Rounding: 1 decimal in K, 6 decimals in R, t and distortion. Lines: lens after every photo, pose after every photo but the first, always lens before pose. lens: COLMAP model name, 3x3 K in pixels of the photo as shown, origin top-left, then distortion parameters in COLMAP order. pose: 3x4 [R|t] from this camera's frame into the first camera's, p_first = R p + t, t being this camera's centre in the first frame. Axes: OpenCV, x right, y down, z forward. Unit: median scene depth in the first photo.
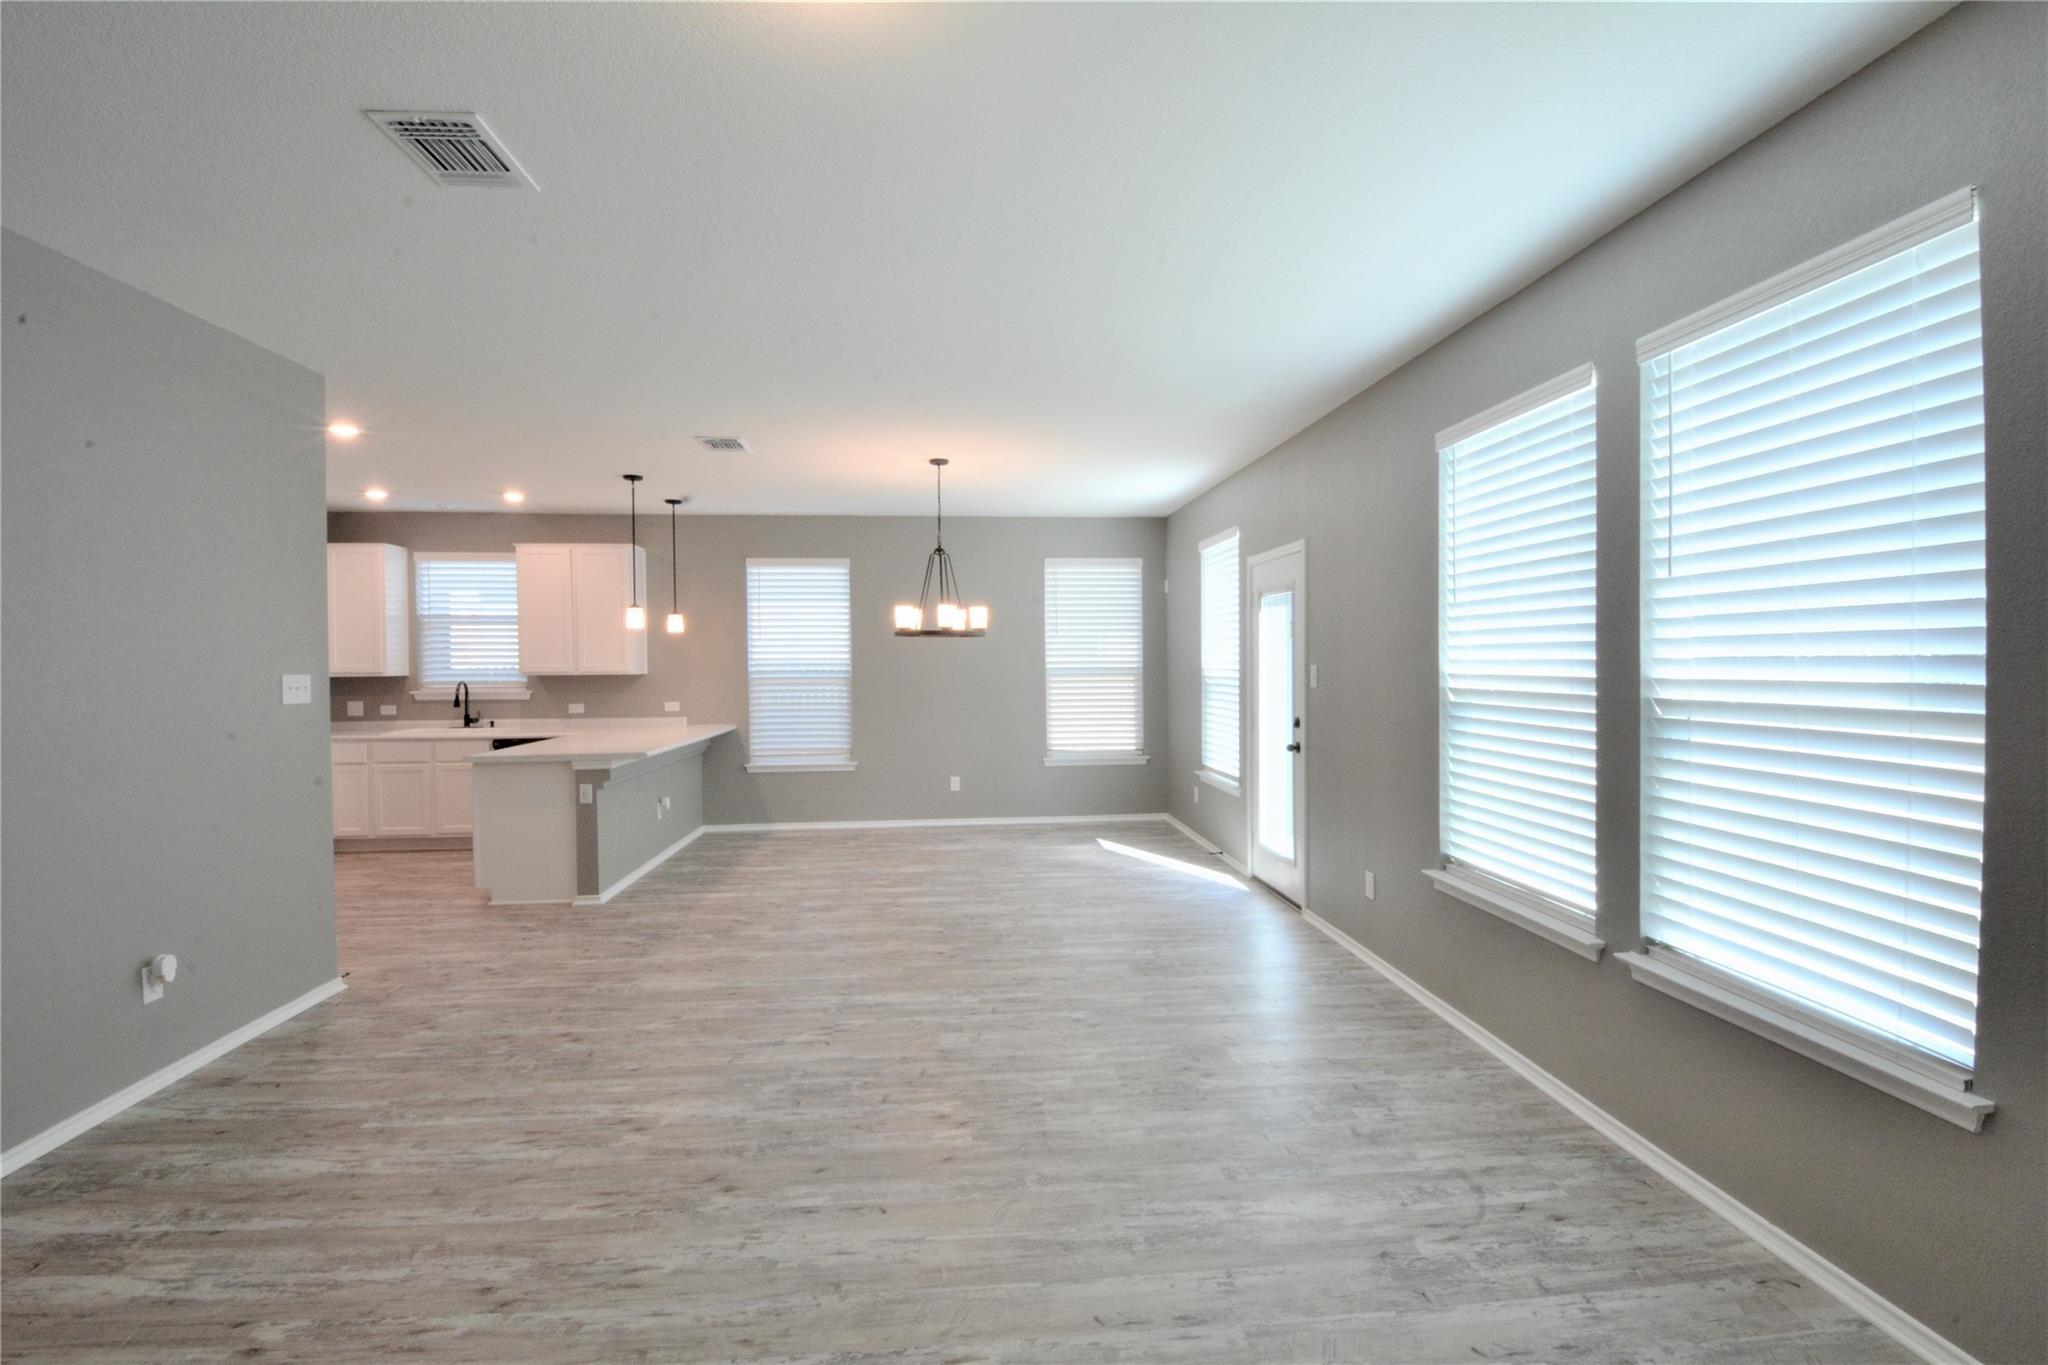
lens RADIAL K [[899.6, 0, 1023.3], [0, 899.6, 676.6], [0, 0, 1]] dist [-0.000087, -0.011445]
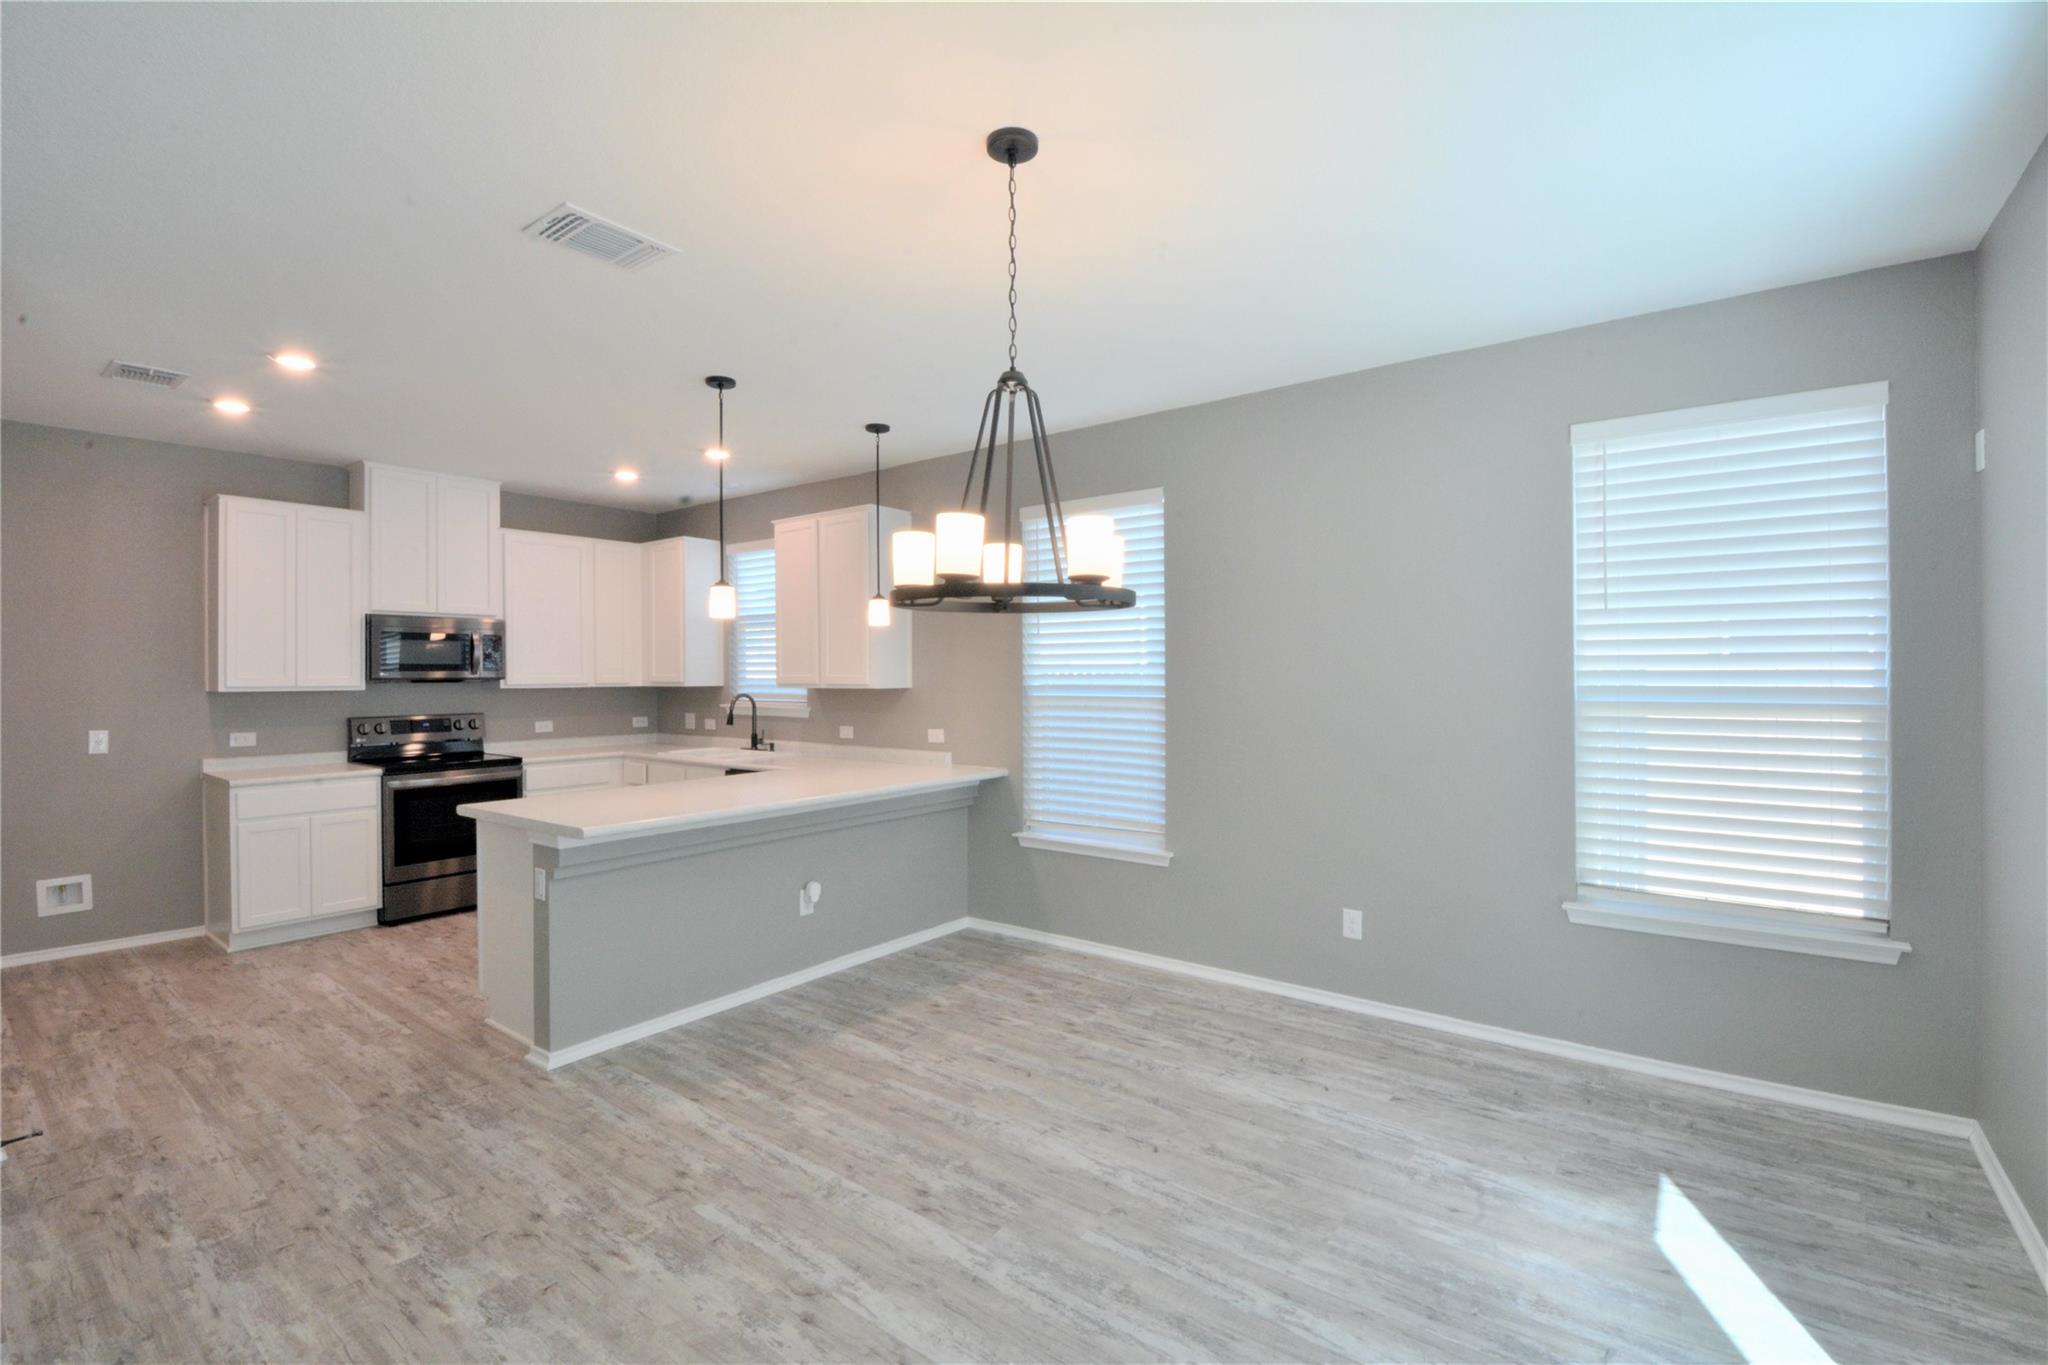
lens RADIAL K [[899.6, 0, 1025.7], [0, 899.6, 674.0], [0, 0, 1]] dist [-0.000087, -0.011445]
pose [[0.735564, 0.004905, -0.677437, 0.247993], [-0.012732, 0.999897, -0.006584, -0.020054], [0.677335, 0.013468, 0.735551, 1.064539]]
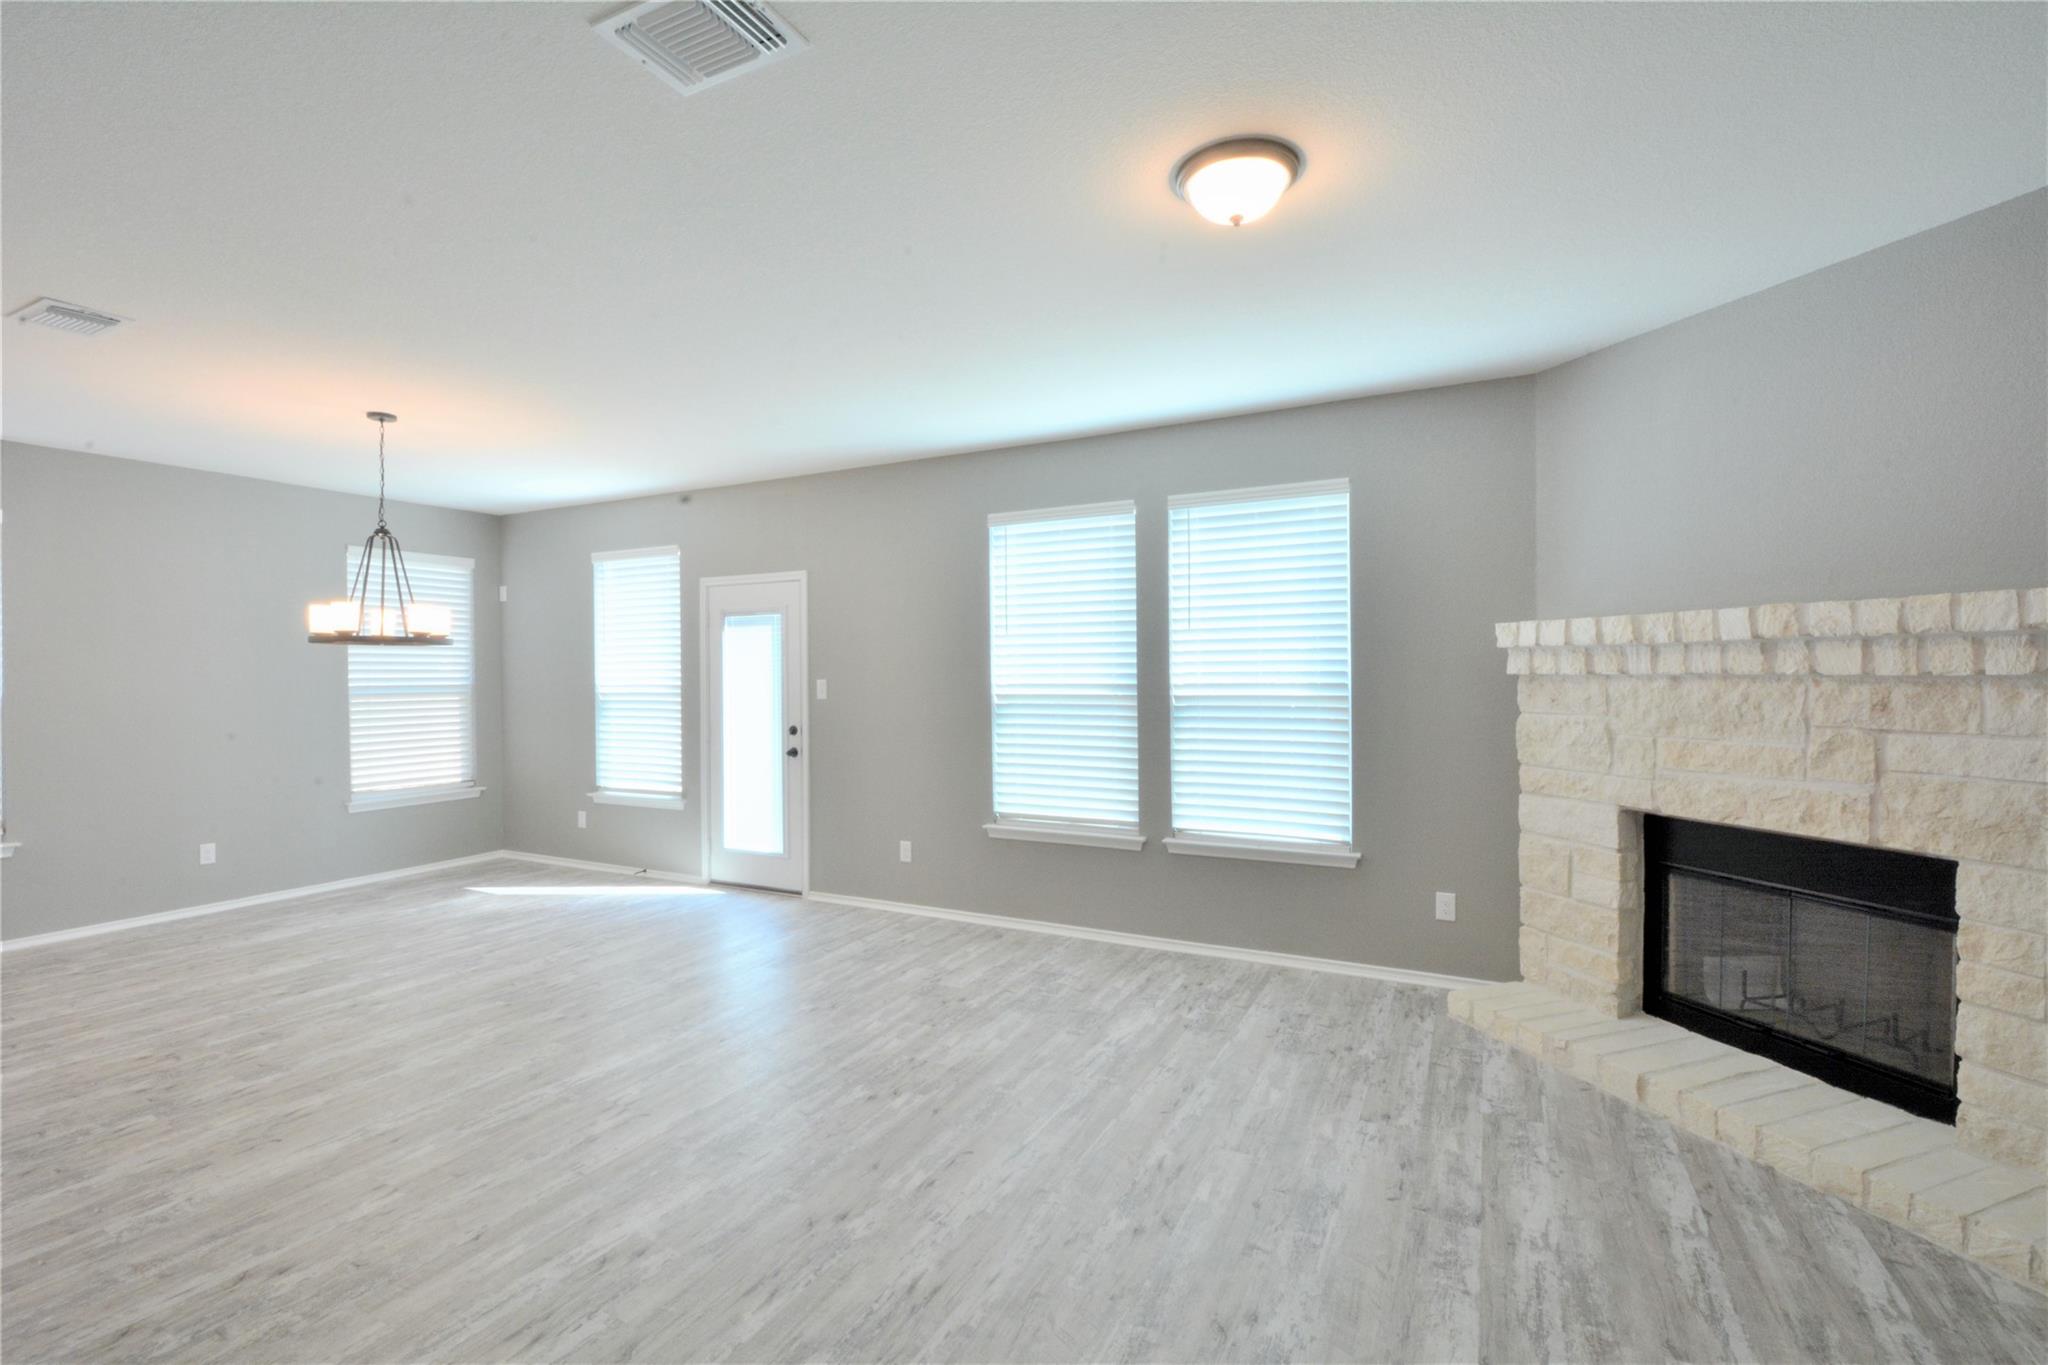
lens RADIAL K [[899.6, 0, 1017.8], [0, 899.6, 678.1], [0, 0, 1]] dist [-0.000087, -0.011445]
pose [[0.533915, -0.000242, 0.845538, -0.661838], [0.017251, 0.999795, -0.010607, 0.002899], [-0.845362, 0.020249, 0.533810, 0.197545]]
